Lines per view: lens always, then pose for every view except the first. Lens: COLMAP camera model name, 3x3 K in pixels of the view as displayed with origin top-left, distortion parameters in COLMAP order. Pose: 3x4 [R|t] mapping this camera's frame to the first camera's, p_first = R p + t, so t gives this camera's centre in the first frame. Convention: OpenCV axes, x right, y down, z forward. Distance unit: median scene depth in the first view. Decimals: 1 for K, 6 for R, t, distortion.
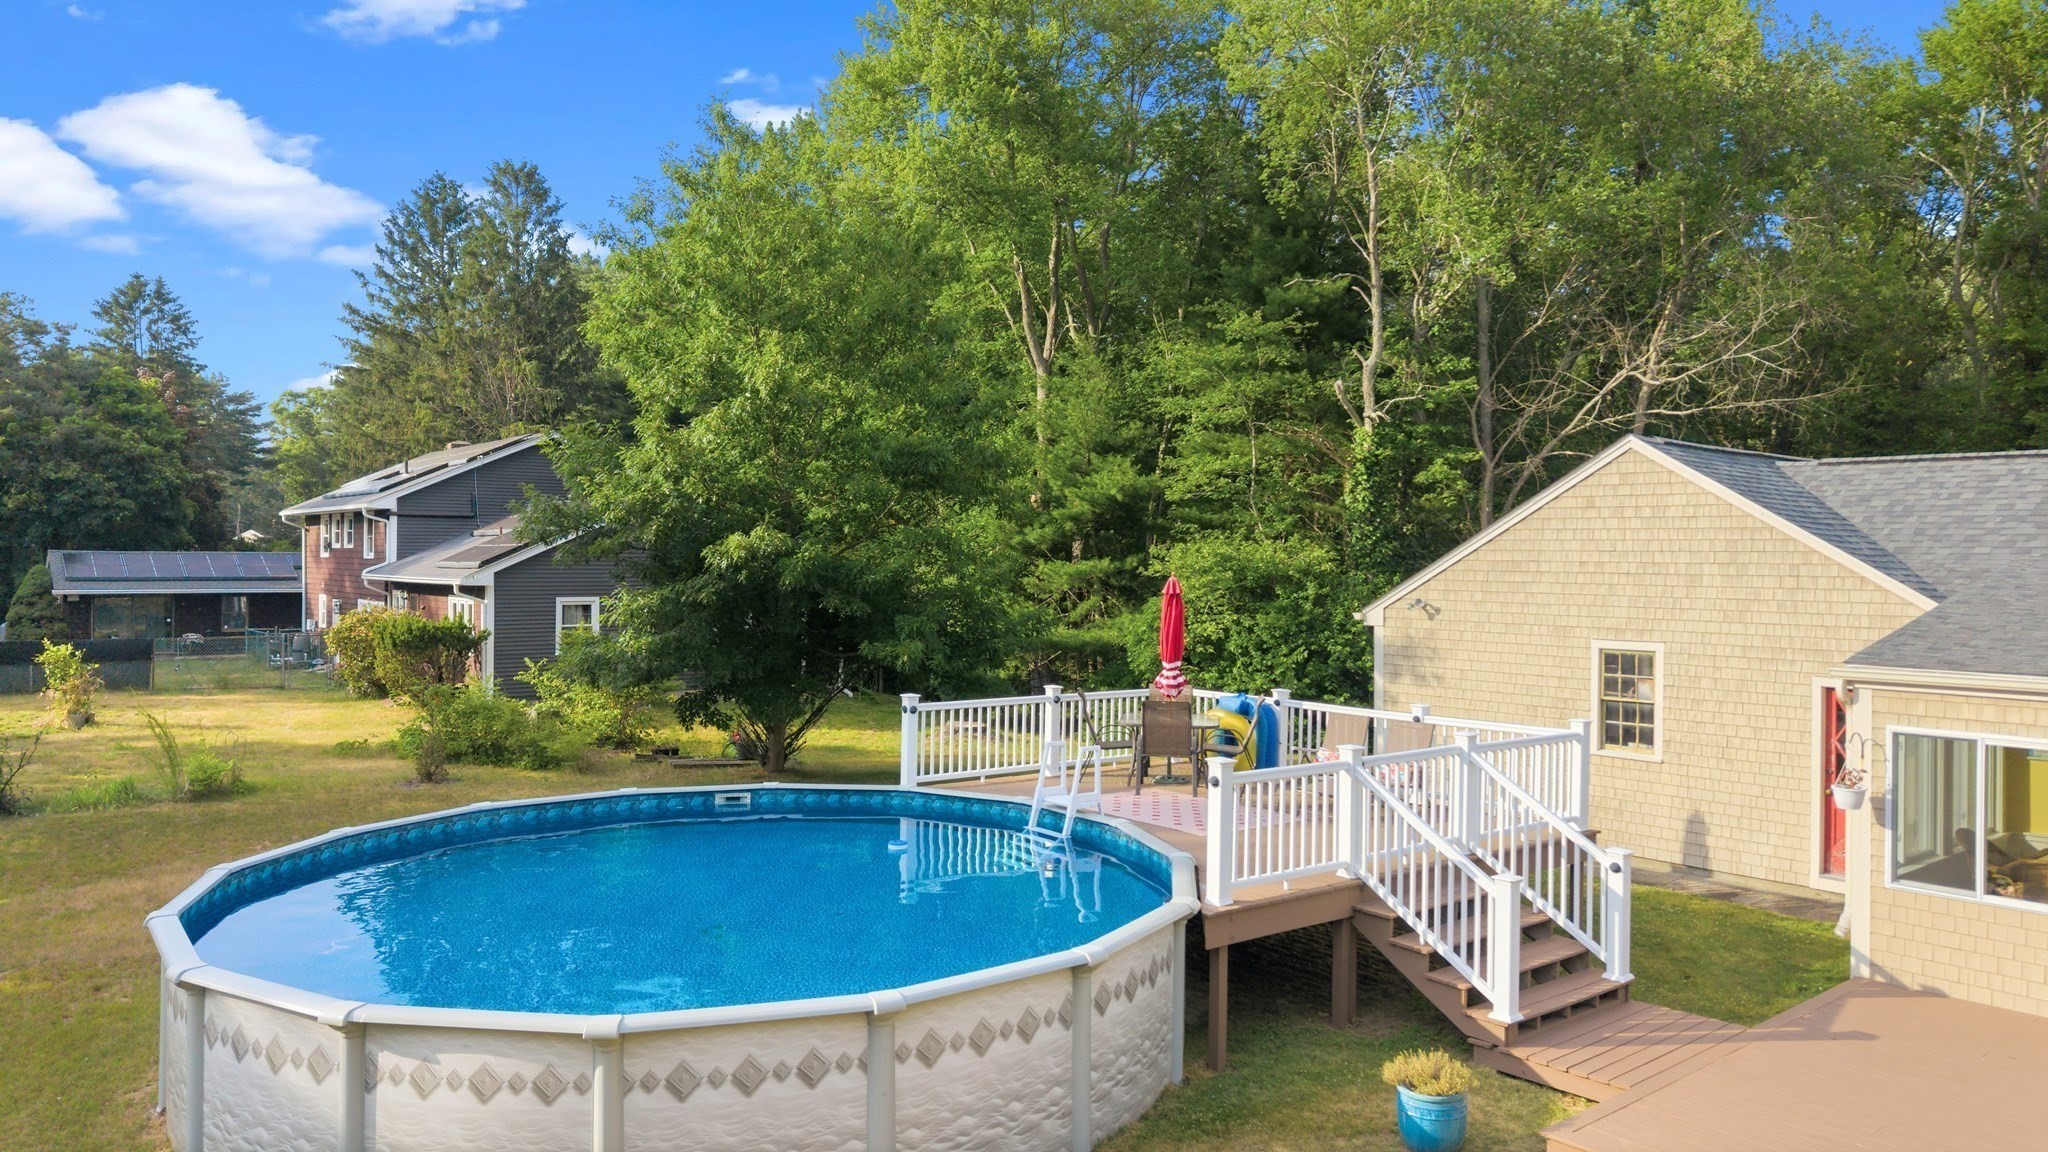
lens RADIAL K [[1365.5, 0, 1016.5], [0, 1365.5, 564.3], [0, 0, 1]] dist [0.036482, -0.038615]
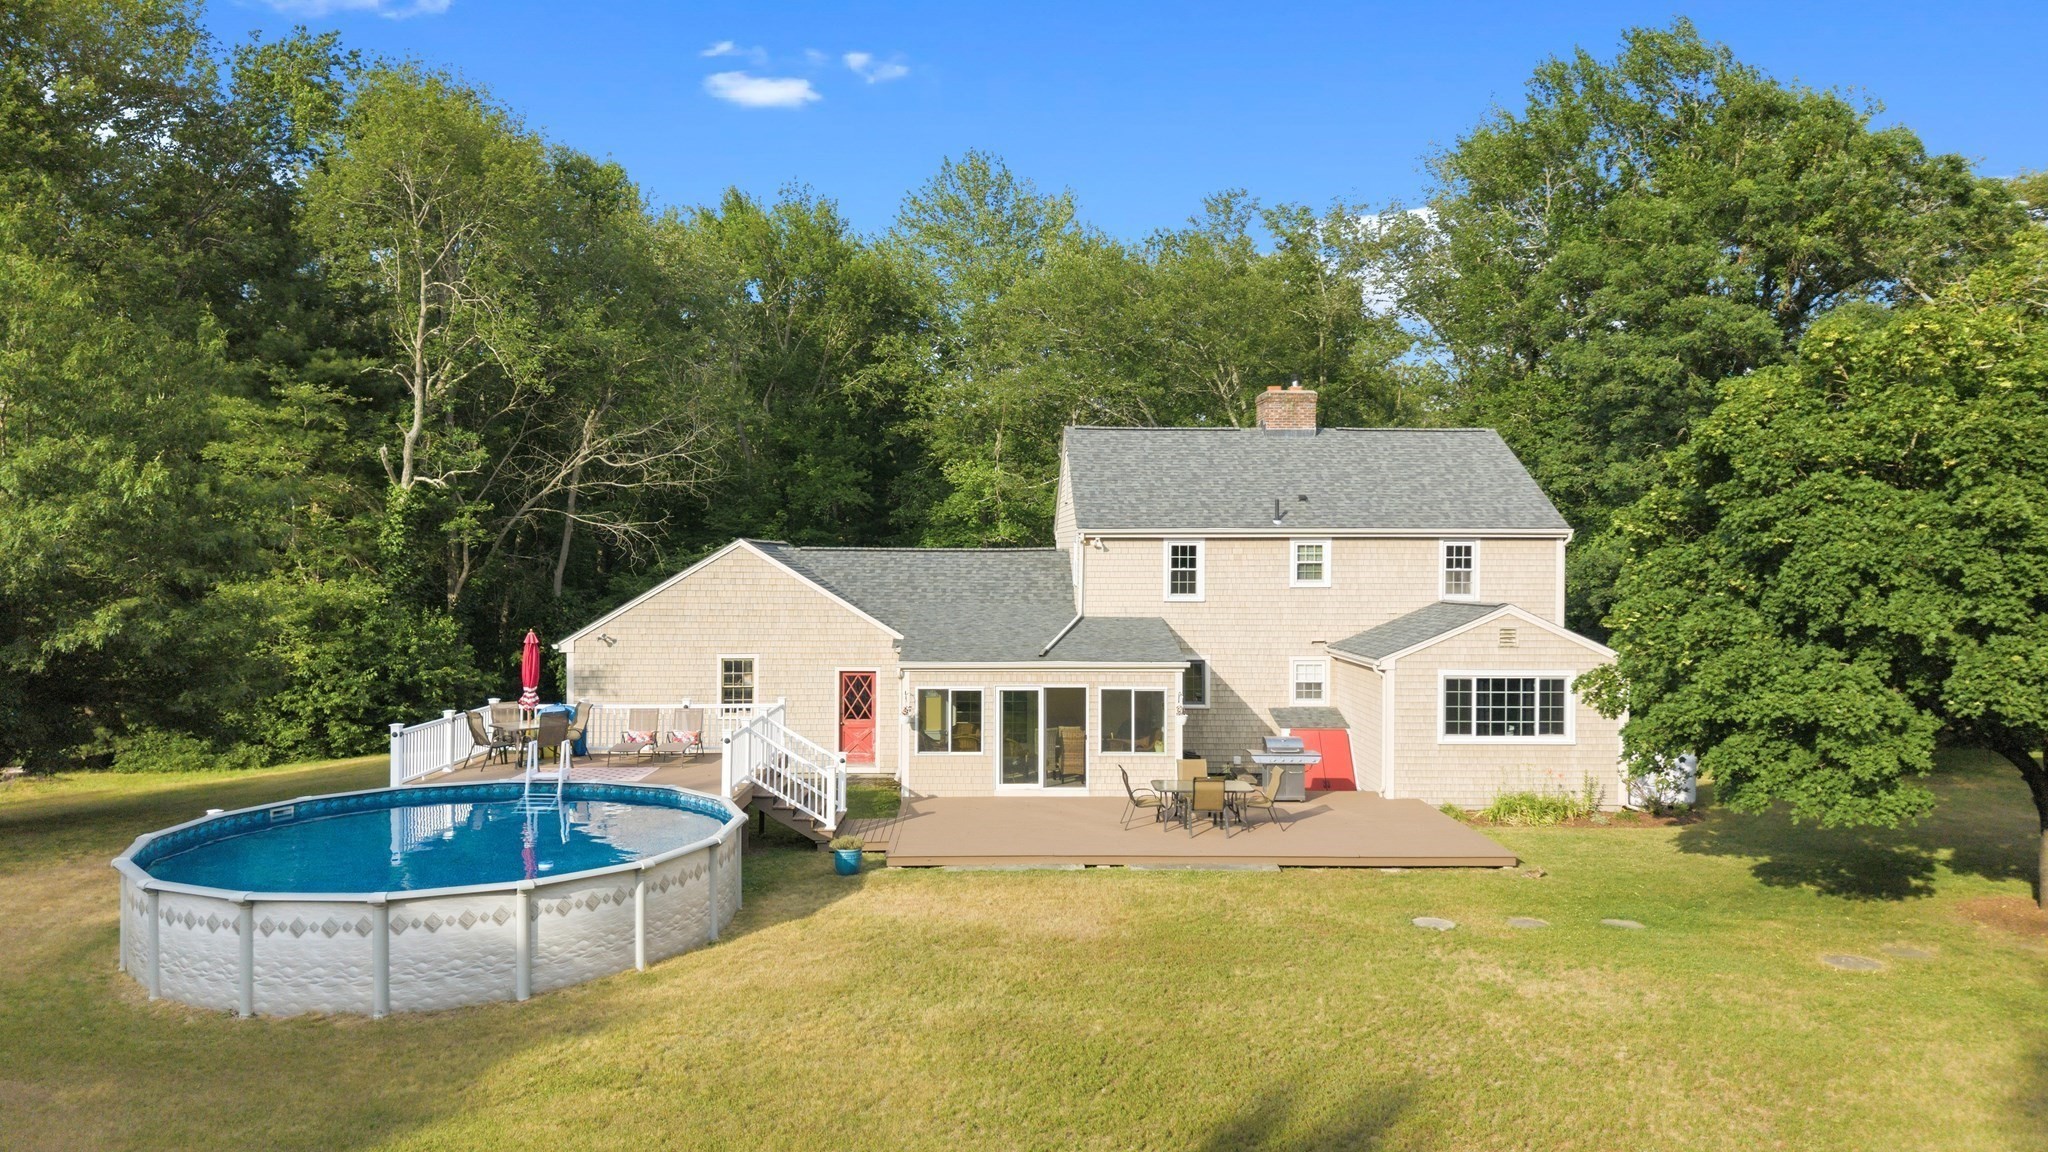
lens RADIAL K [[1379.6, 0, 1024.0], [0, 1379.6, 576.0], [0, 0, 1]] dist [0.098184, -0.229373]
pose [[0.610371, -0.017606, 0.791920, -0.800167], [0.003118, 0.999799, 0.019824, -0.084416], [-0.792109, -0.009631, 0.610303, -0.413808]]
